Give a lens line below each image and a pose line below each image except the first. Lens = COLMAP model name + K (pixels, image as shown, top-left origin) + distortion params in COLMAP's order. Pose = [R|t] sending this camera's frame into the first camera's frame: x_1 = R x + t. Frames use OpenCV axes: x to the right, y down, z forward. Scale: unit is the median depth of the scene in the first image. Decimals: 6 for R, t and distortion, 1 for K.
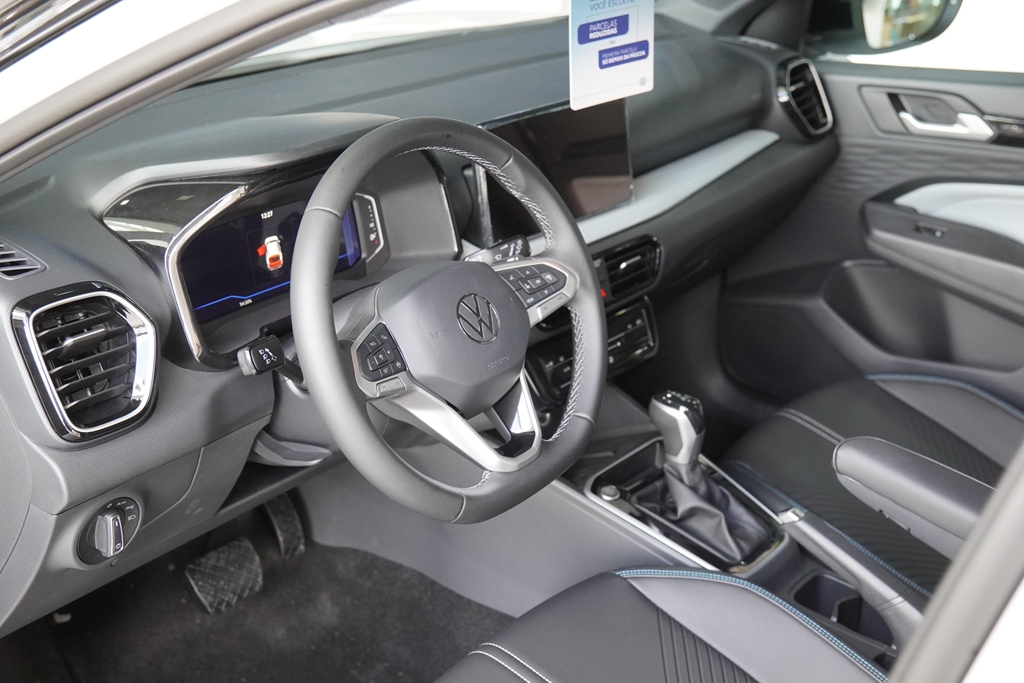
lens RADIAL K [[1240.3, 0, 512.0], [0, 1240.3, 341.5], [0, 0, 1]] dist [0.169389, 0.015654]
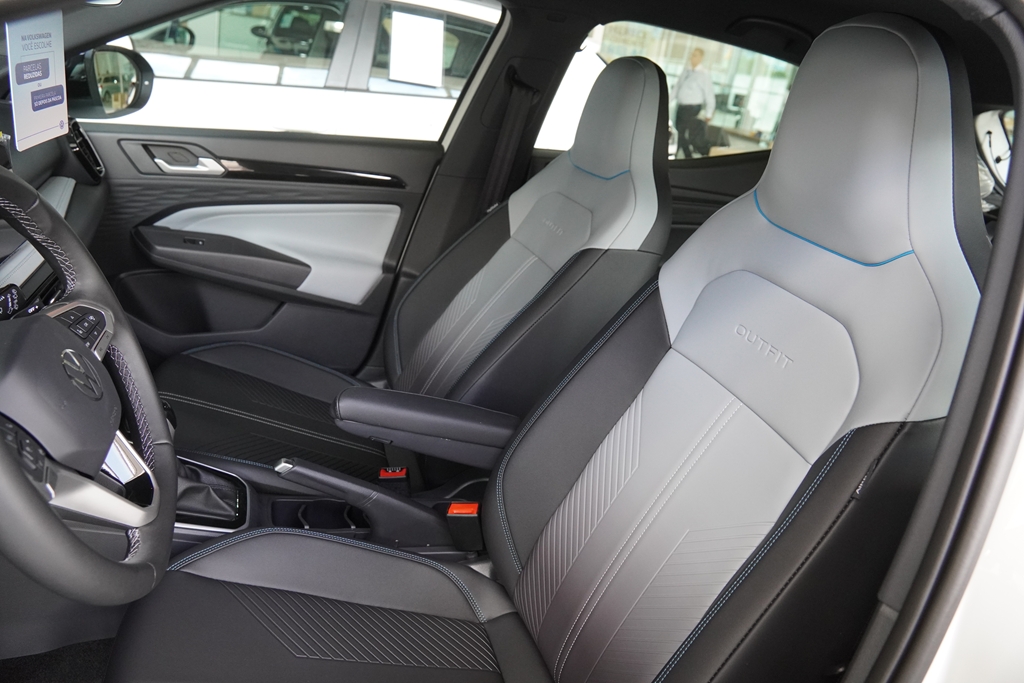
lens RADIAL K [[763.6, 0, 512.7], [0, 763.6, 326.3], [0, 0, 1]] dist [0.001605, 0.001837]
pose [[0.613629, -0.217965, 0.758914, -0.122418], [0.197700, 0.972941, 0.119583, -0.028406], [-0.764444, 0.076658, 0.640116, 0.199687]]
